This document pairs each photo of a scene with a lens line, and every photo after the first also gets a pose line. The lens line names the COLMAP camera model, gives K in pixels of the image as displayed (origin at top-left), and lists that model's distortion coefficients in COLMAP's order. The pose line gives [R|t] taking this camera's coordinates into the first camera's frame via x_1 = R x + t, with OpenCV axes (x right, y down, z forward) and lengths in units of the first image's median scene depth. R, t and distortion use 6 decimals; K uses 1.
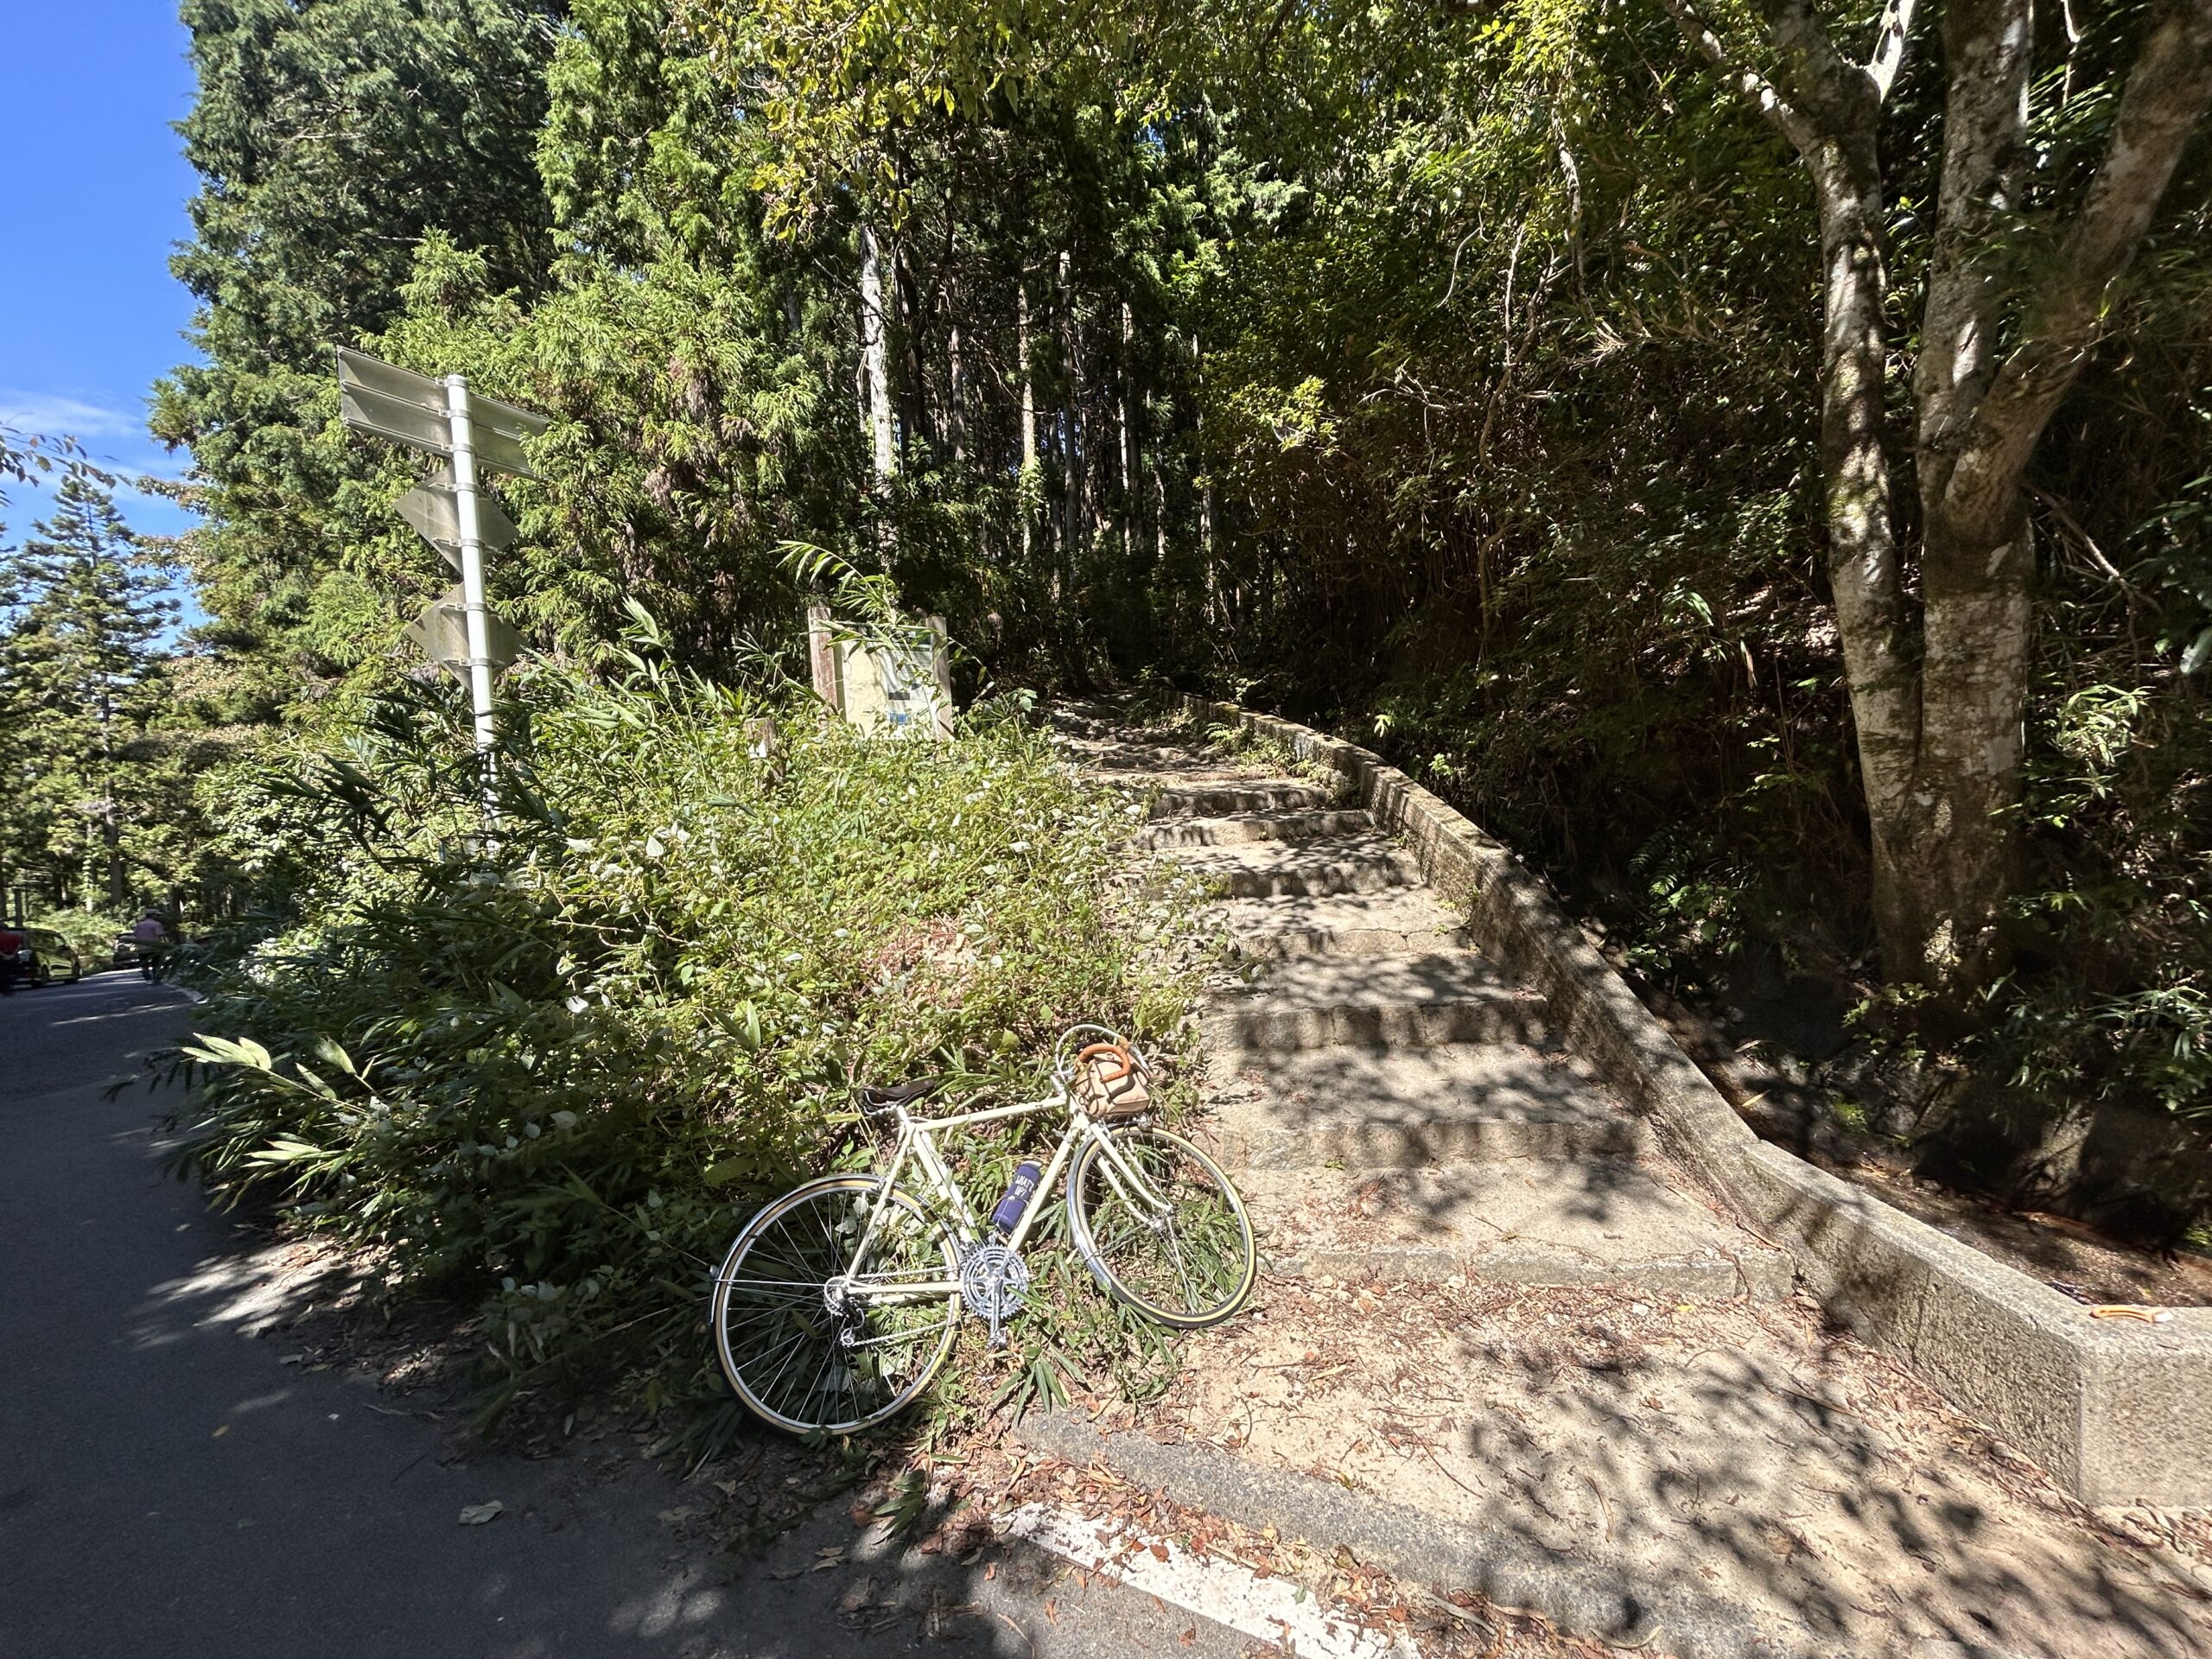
lens RADIAL K [[884.8, 0, 1106.6], [0, 884.8, 832.0], [0, 0, 1]] dist [-0.001042, -0.000585]
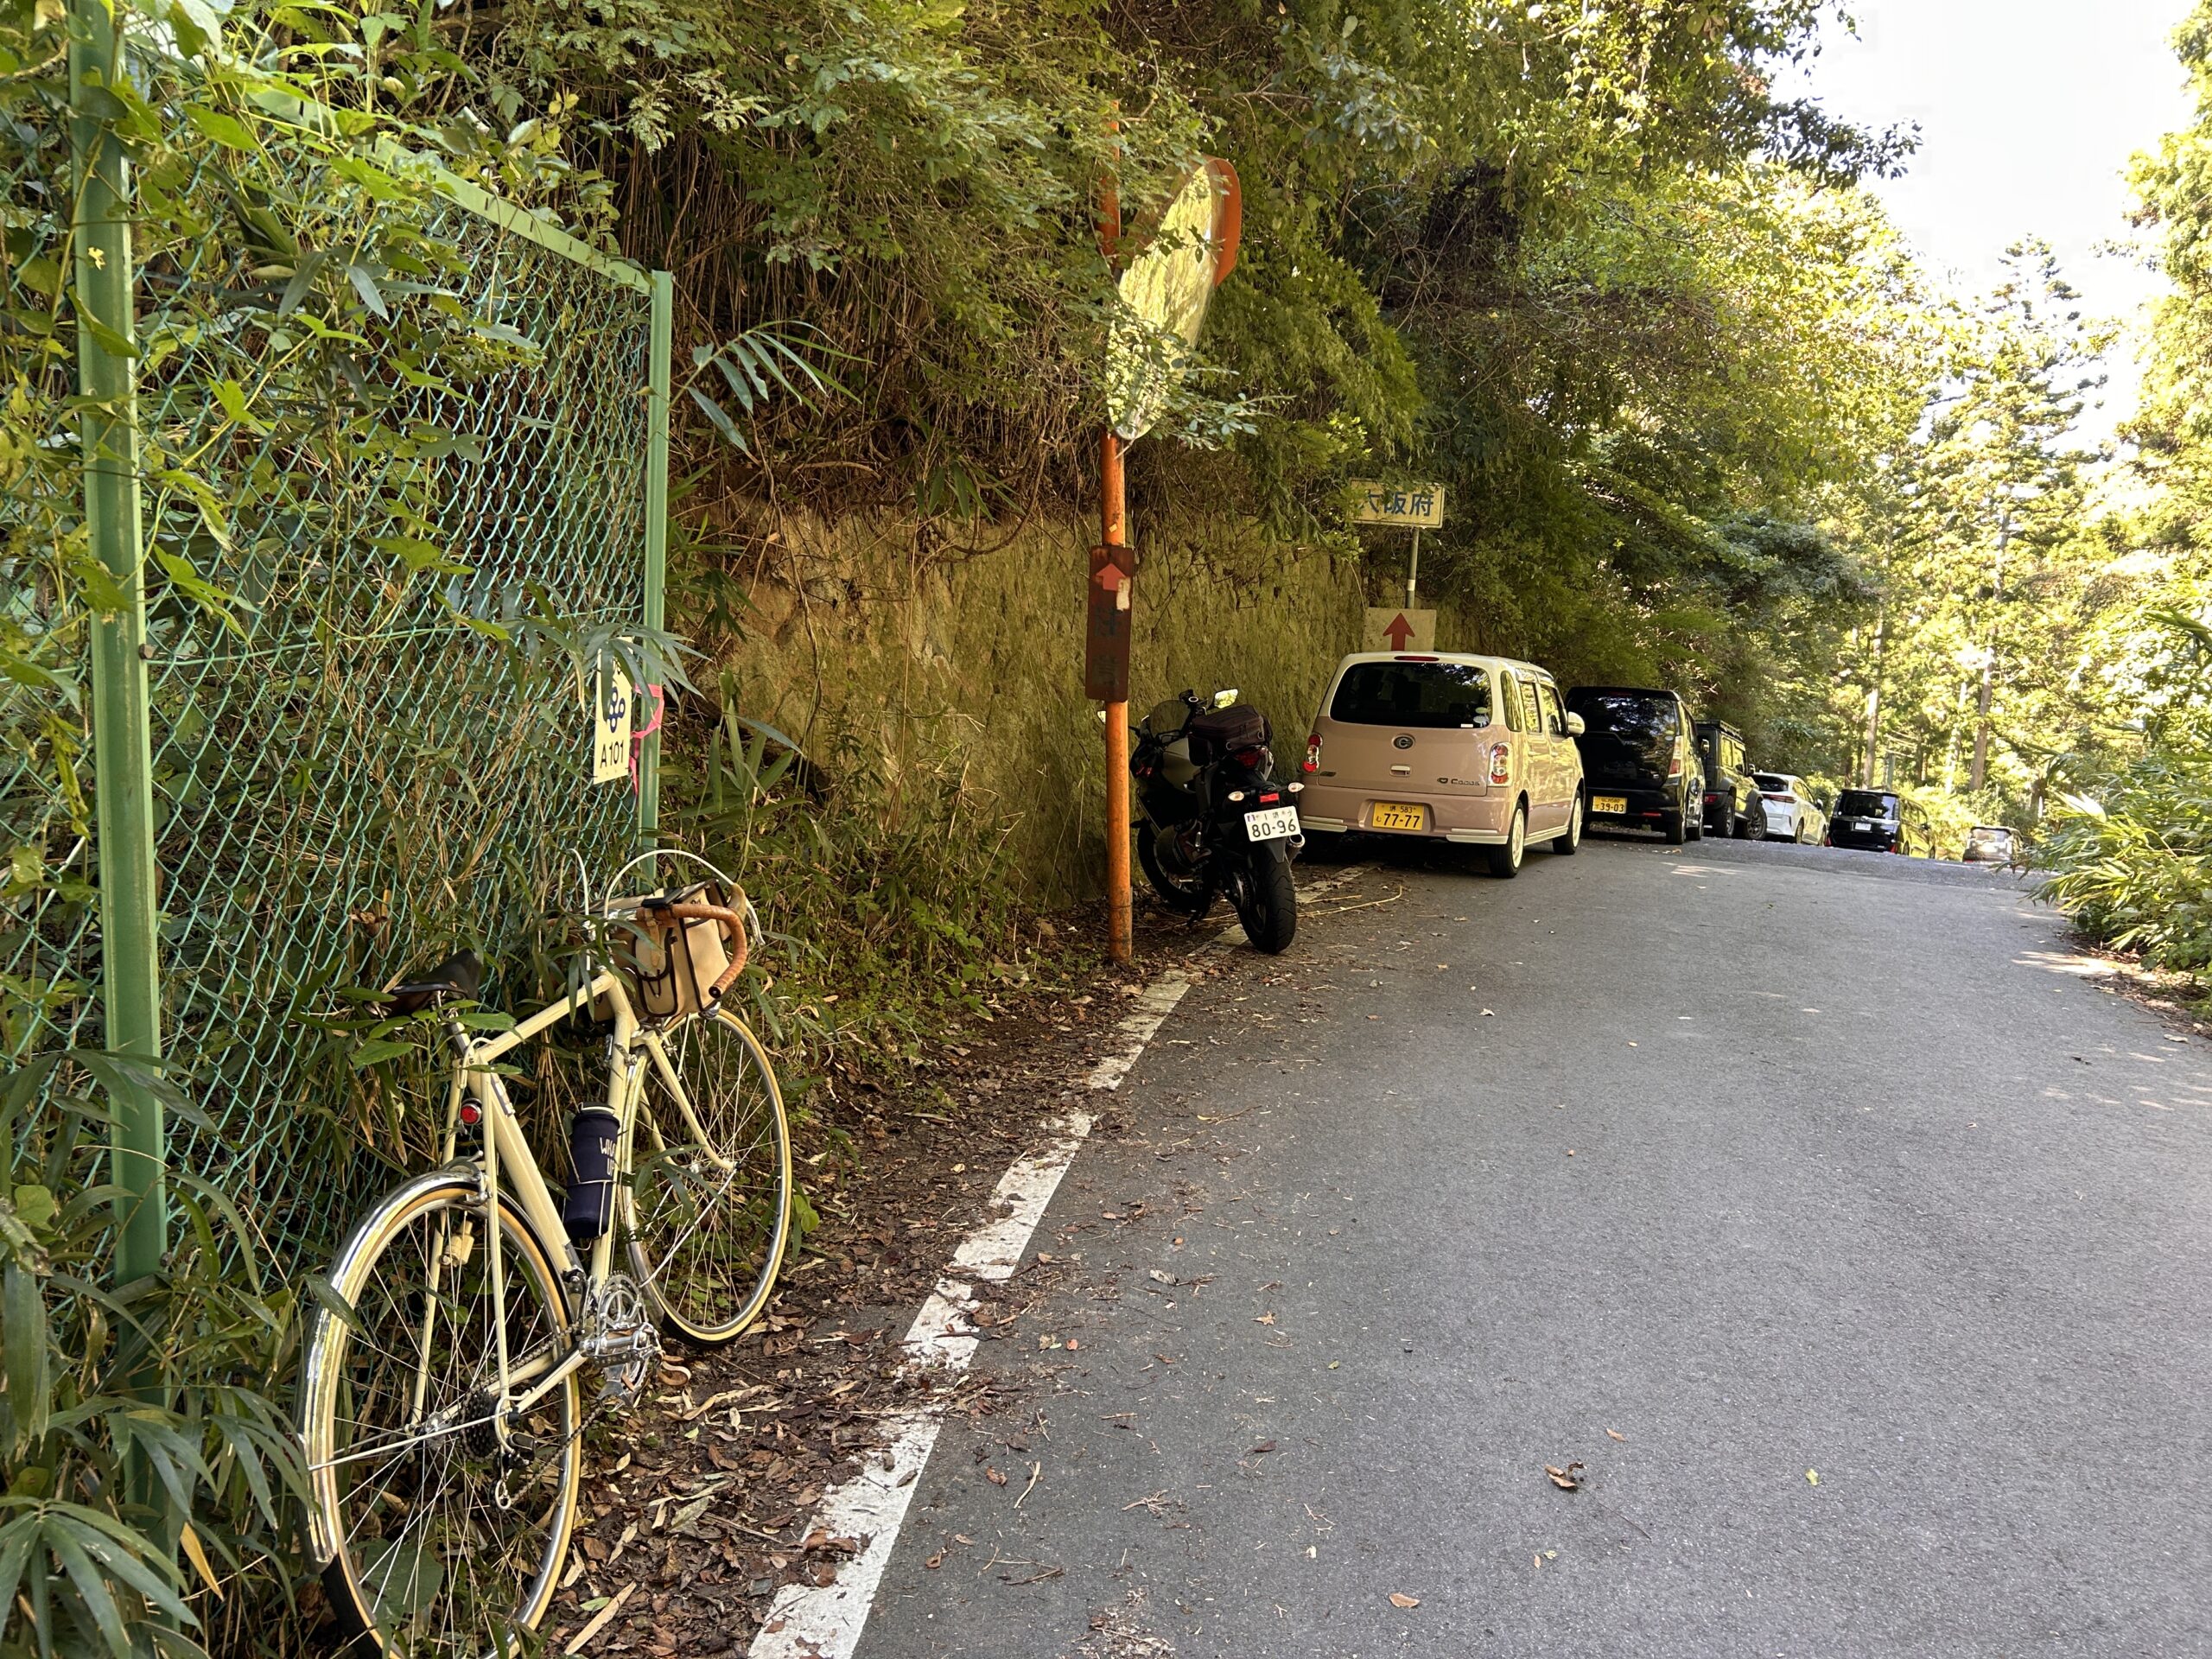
lens RADIAL K [[1669.5, 0, 1103.7], [0, 1669.5, 831.5], [0, 0, 1]] dist [0.009141, -0.000990]
pose [[0.242090, 0.140318, -0.960054, 0.095260], [-0.089292, 0.988510, 0.121961, 0.008251], [0.966136, 0.056199, 0.251838, -0.095092]]
